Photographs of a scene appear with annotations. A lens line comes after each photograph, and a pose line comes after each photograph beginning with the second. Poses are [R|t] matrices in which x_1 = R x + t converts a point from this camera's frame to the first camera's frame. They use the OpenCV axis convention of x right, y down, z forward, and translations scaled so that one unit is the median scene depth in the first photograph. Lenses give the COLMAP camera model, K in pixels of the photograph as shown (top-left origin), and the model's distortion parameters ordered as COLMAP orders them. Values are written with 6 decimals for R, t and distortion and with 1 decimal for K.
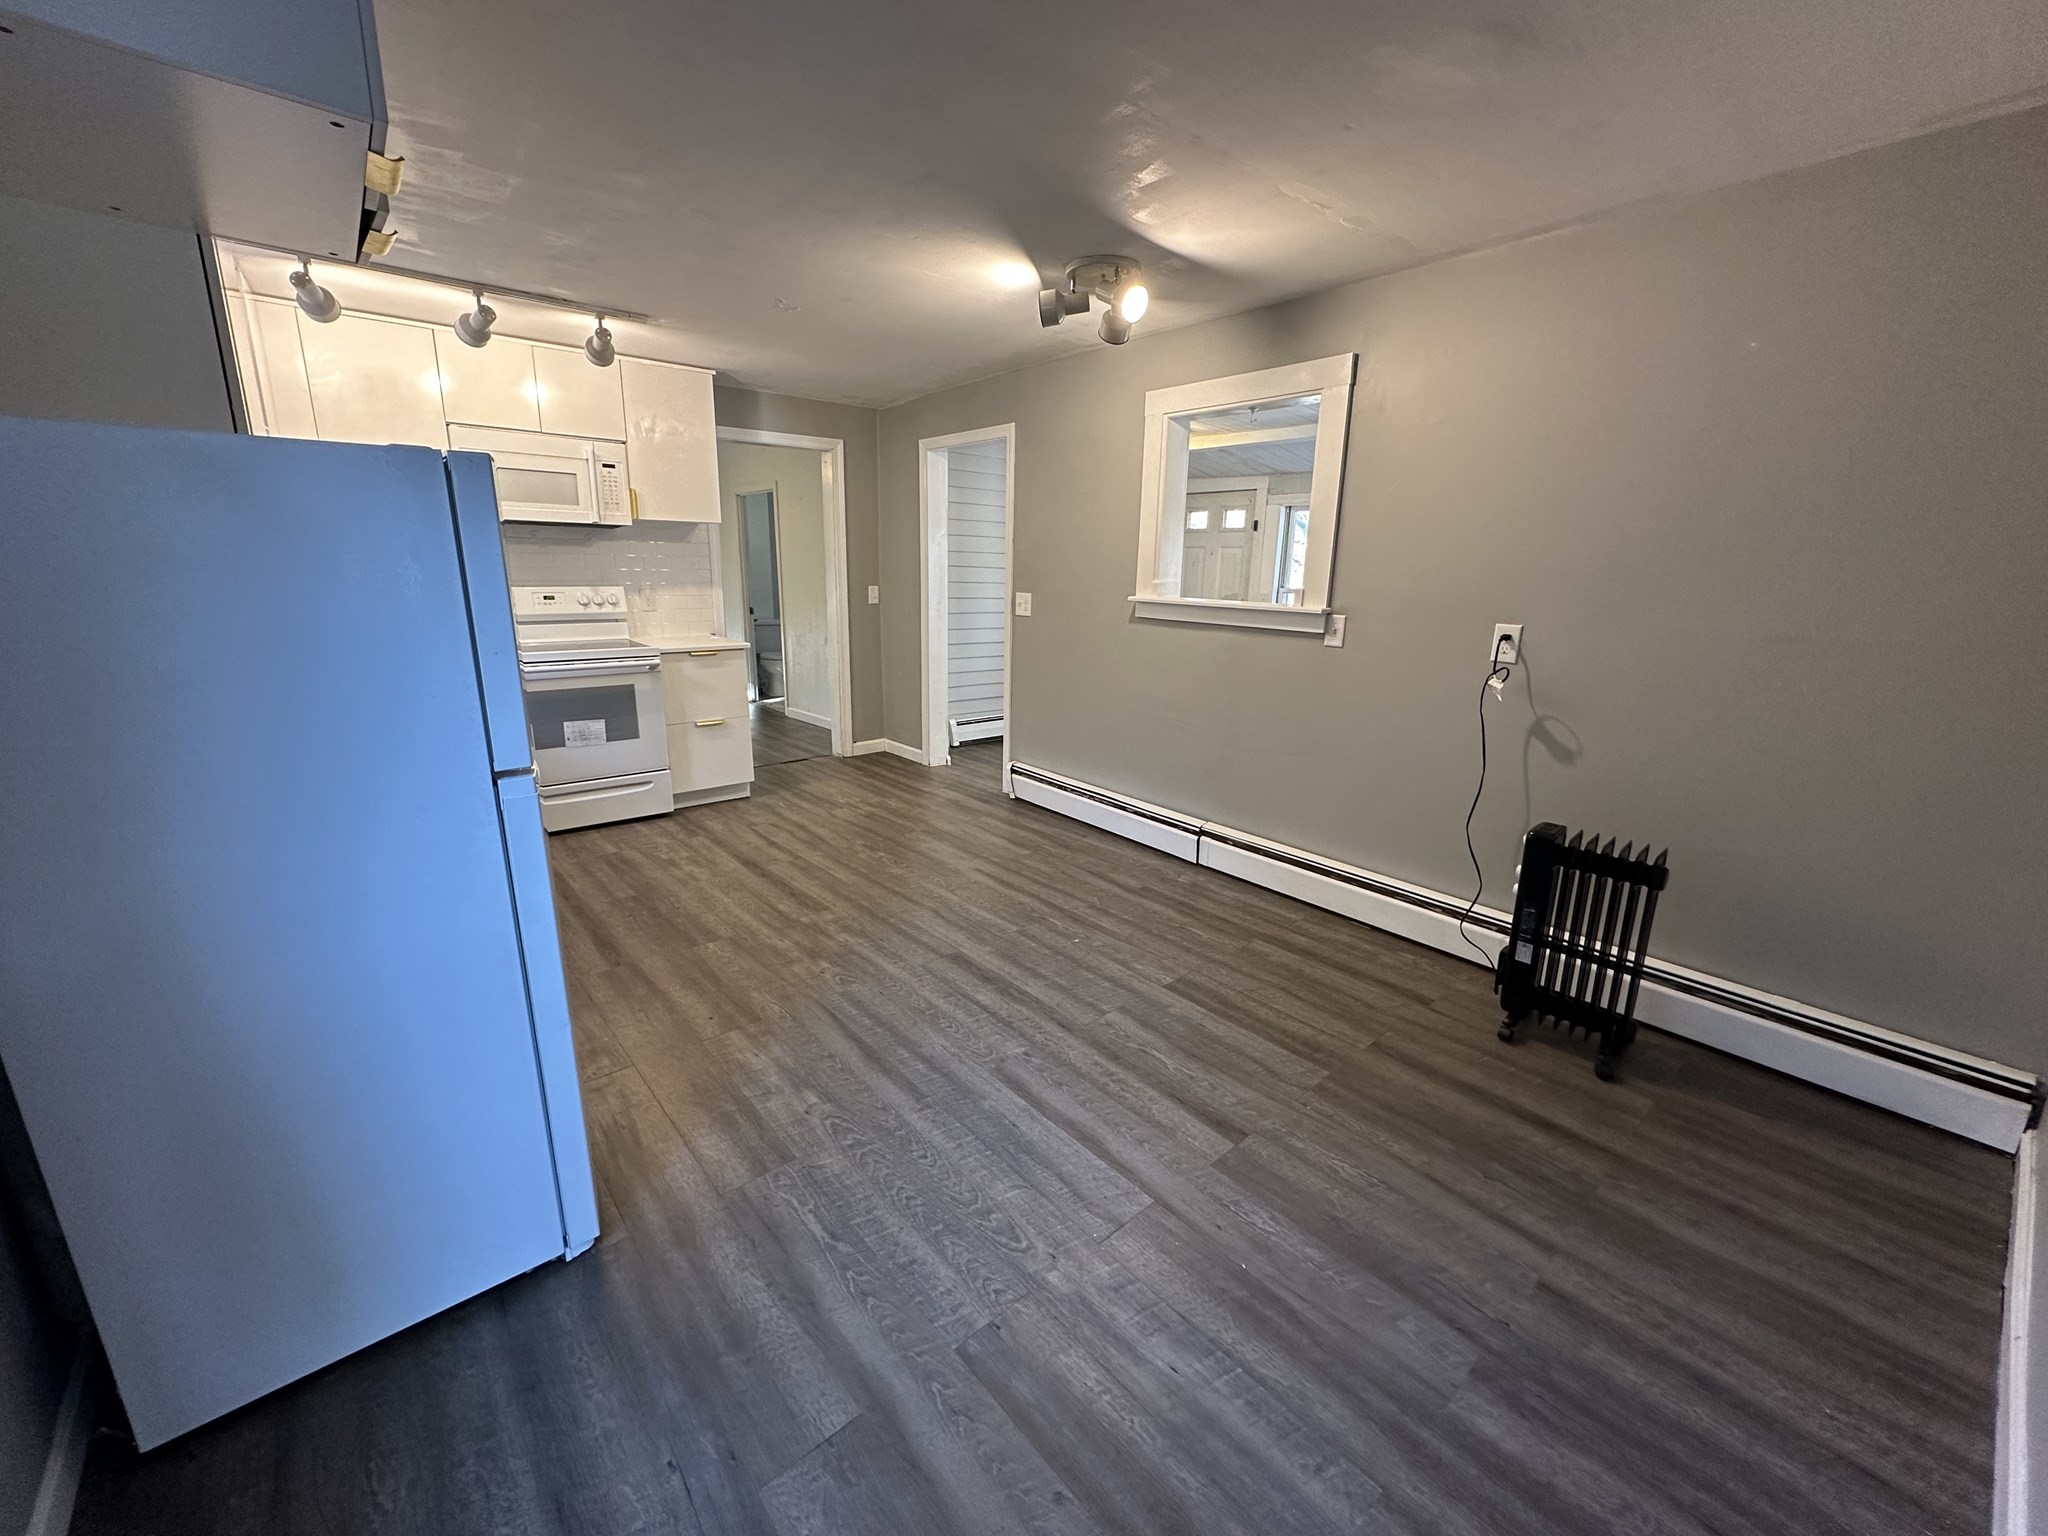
lens RADIAL K [[811.9, 0, 1014.7], [0, 811.9, 773.2], [0, 0, 1]] dist [-0.003428, 0.000621]
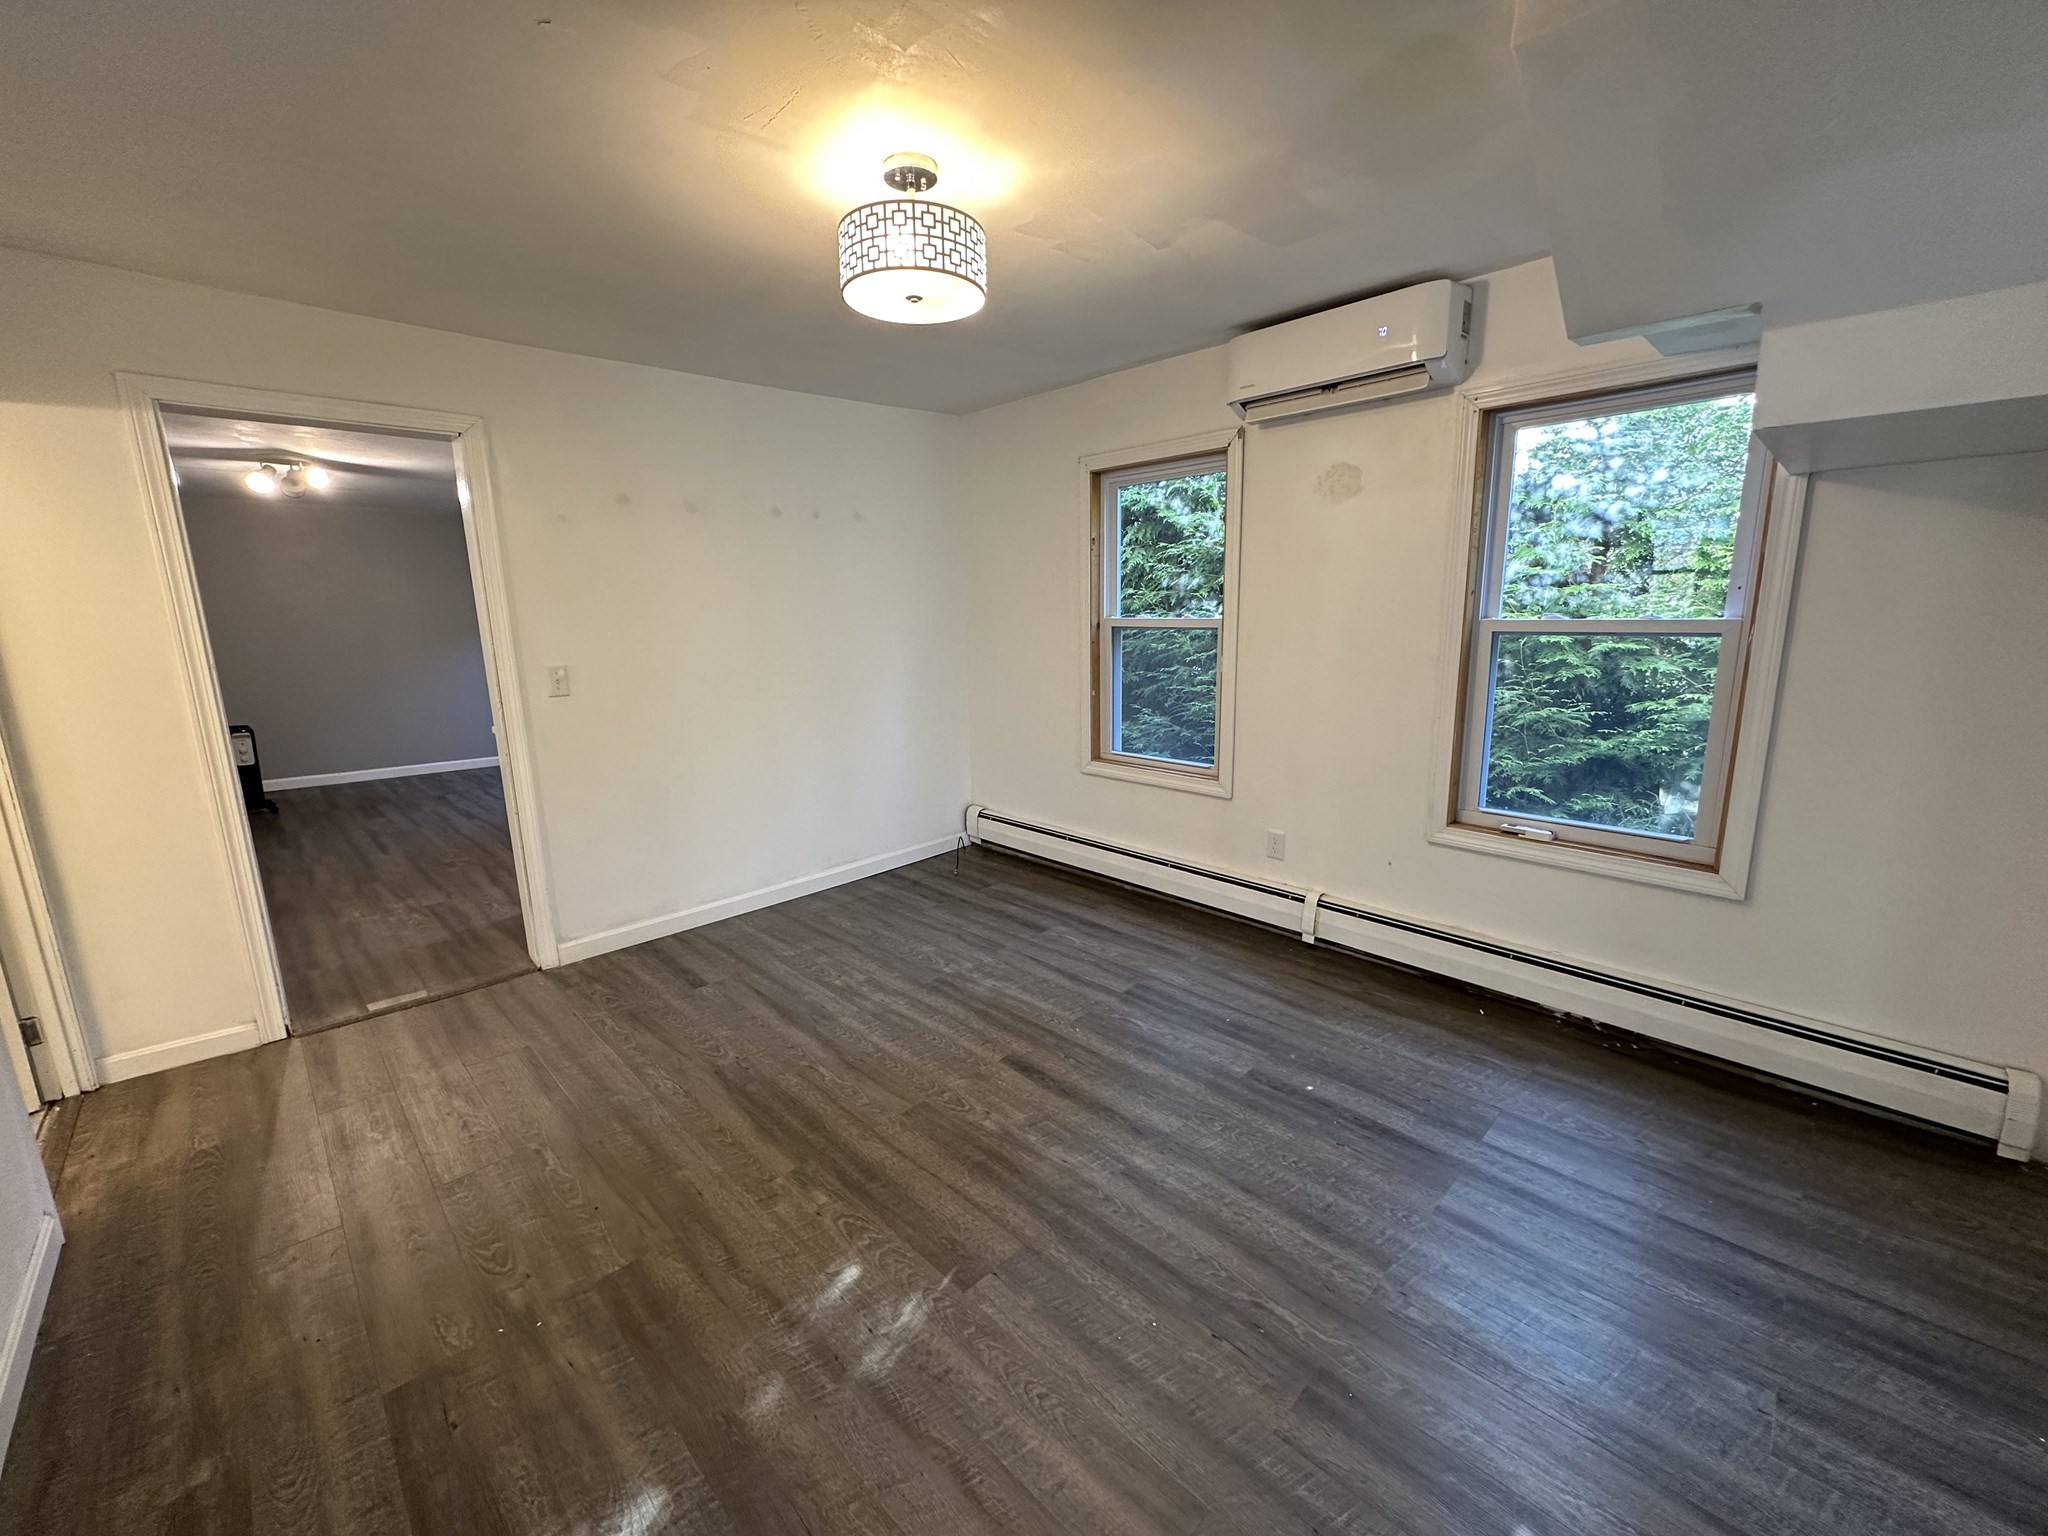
lens RADIAL K [[811.9, 0, 1009.9], [0, 811.9, 769.0], [0, 0, 1]] dist [-0.003428, 0.000621]
pose [[-0.998182, 0.009161, -0.059564, -0.970071], [-0.017679, 0.900377, 0.434751, -0.588601], [0.057613, 0.435014, -0.898578, 2.168621]]
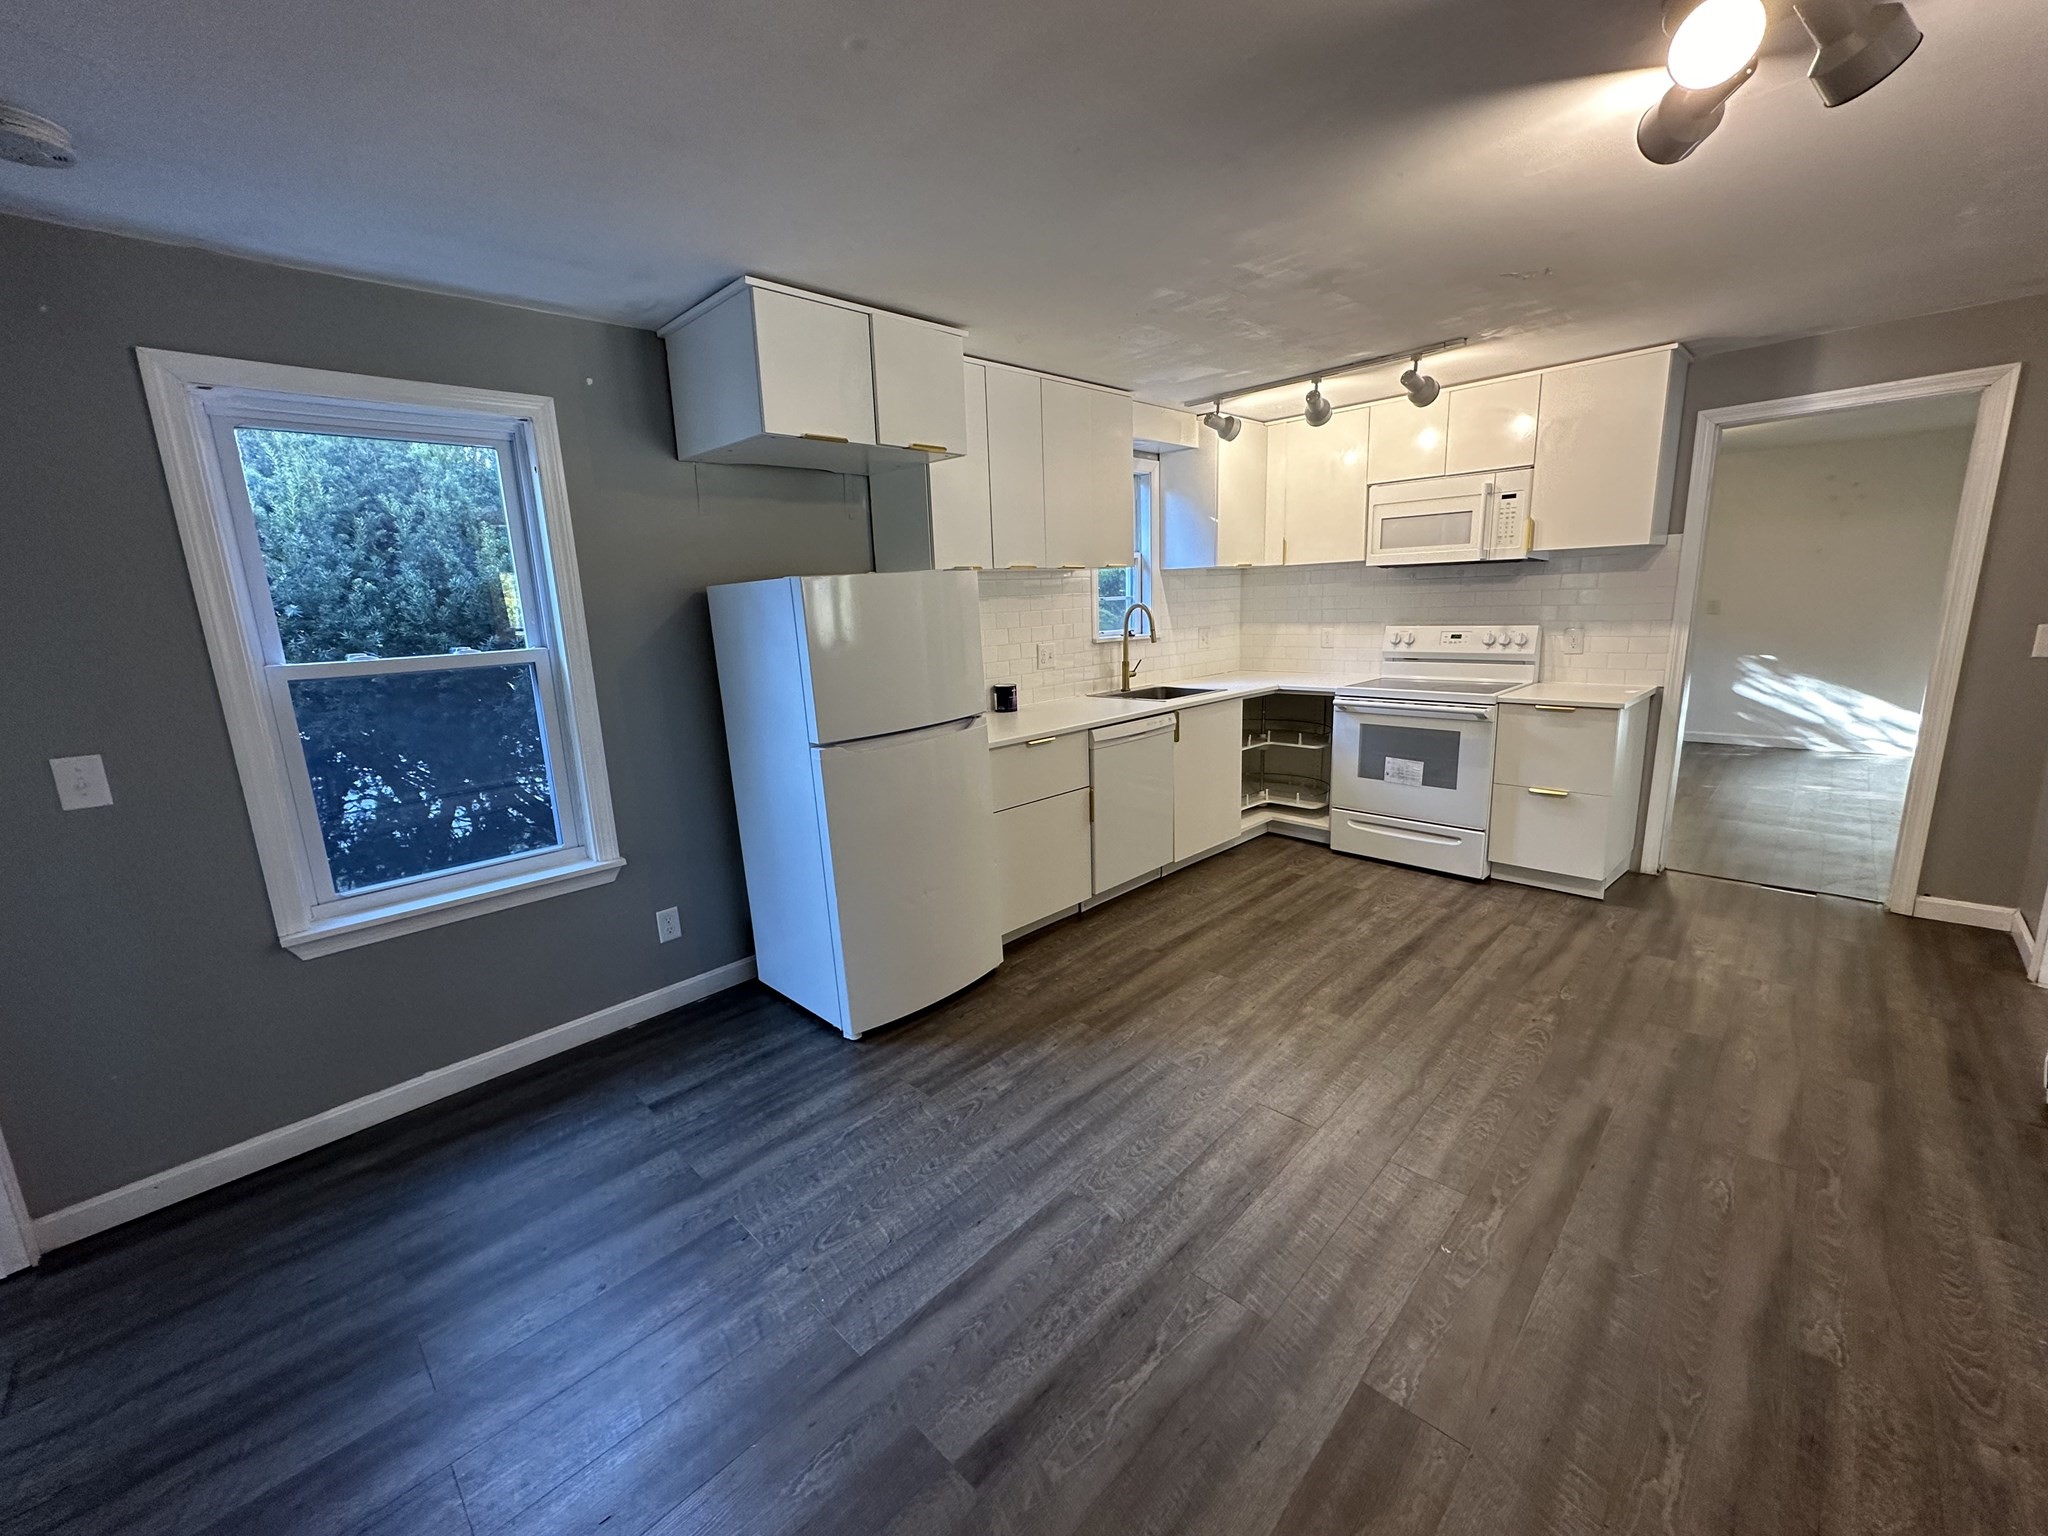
lens RADIAL K [[811.9, 0, 1026.8], [0, 811.9, 770.0], [0, 0, 1]] dist [-0.003428, 0.000621]
pose [[0.085059, 0.186233, -0.978817, 0.452456], [-0.212913, 0.963083, 0.164738, -0.128700], [0.973362, 0.194391, 0.121570, 0.462112]]
